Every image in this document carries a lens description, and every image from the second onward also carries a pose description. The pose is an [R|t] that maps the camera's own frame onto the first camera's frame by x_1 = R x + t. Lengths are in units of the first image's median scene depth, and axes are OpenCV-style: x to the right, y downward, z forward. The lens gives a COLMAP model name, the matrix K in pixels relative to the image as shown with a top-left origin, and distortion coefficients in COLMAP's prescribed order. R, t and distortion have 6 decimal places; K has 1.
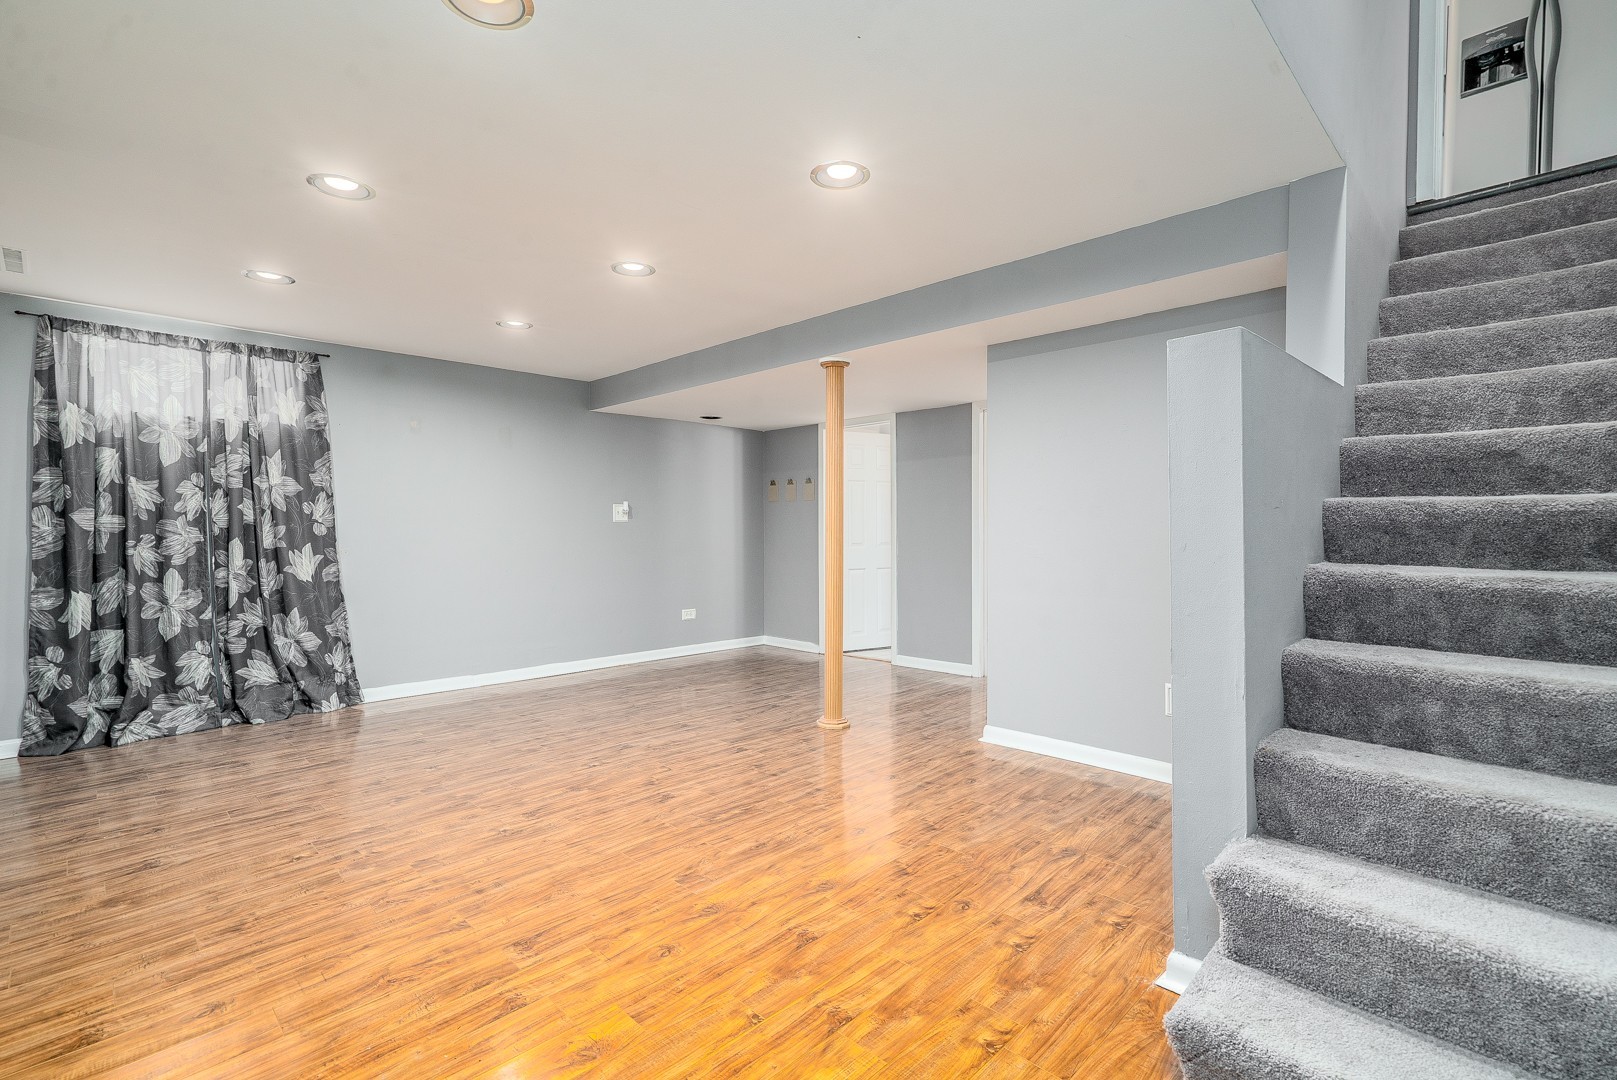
lens RADIAL K [[746.4, 0, 813.4], [0, 746.4, 535.8], [0, 0, 1]] dist [-0.000006, -0.000102]
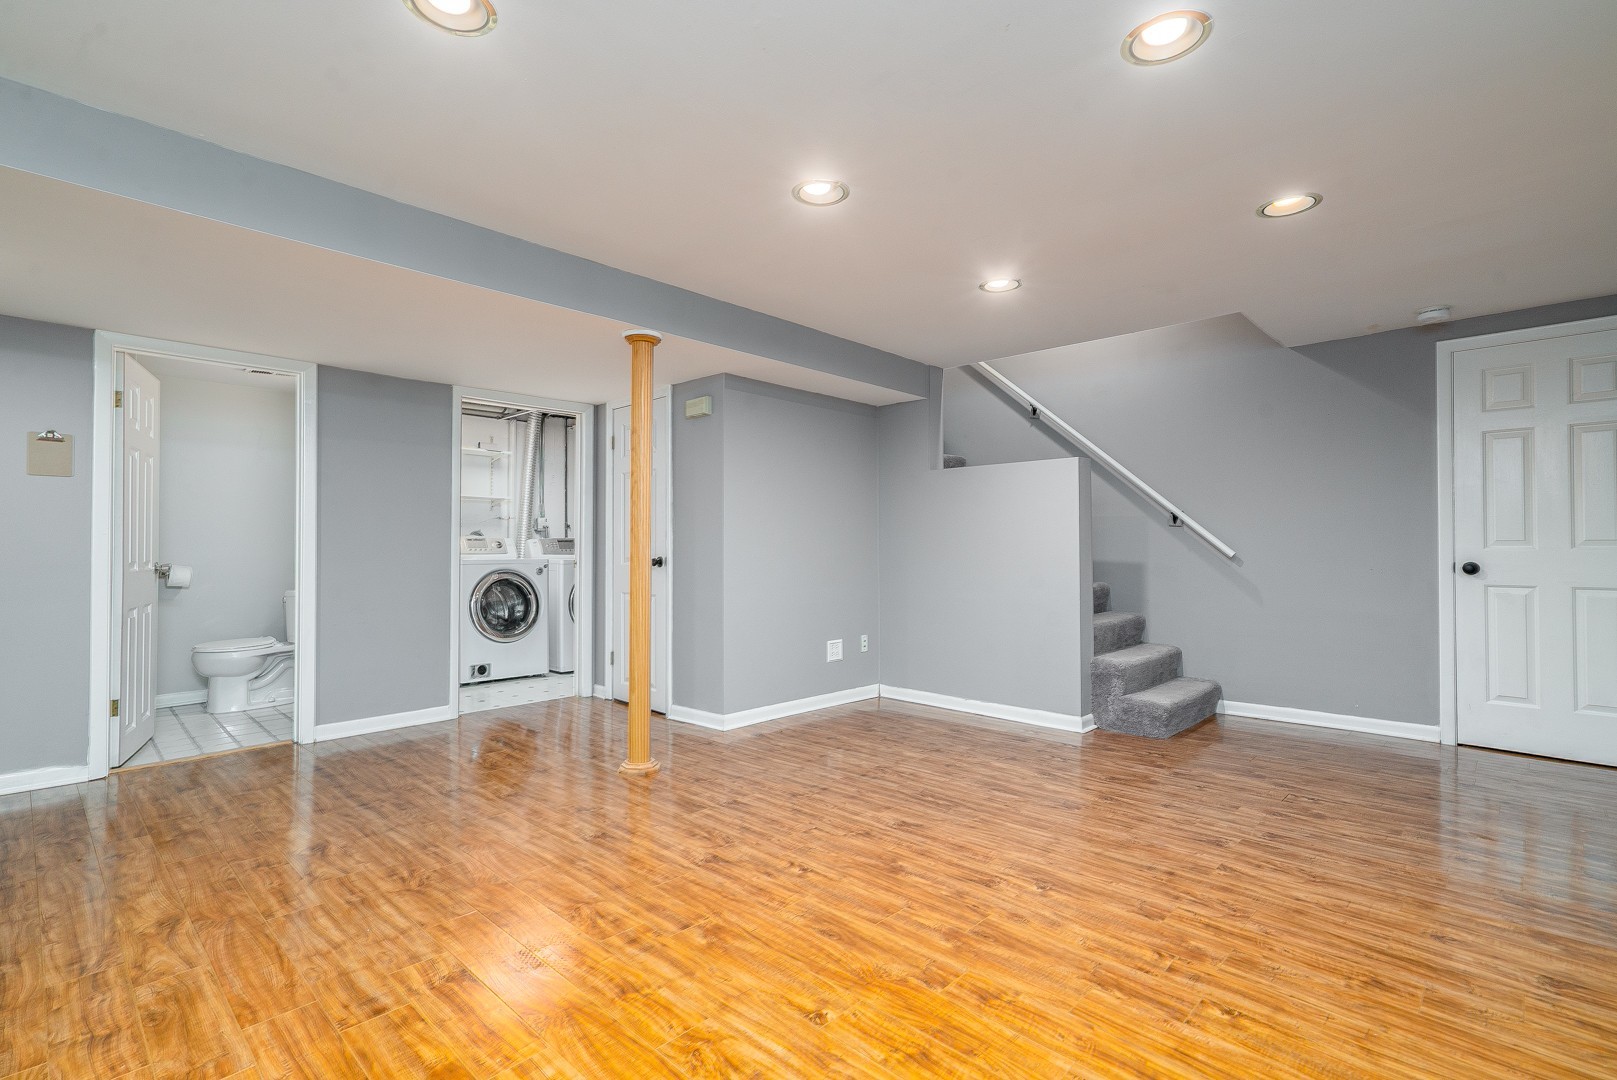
lens RADIAL K [[746.4, 0, 813.6], [0, 746.4, 542.8], [0, 0, 1]] dist [-0.000006, -0.000102]
pose [[-0.019825, 0.011929, 0.999732, -1.265682], [0.009142, 0.999889, -0.011750, 0.022233], [-0.999762, 0.008906, -0.019932, 1.294352]]
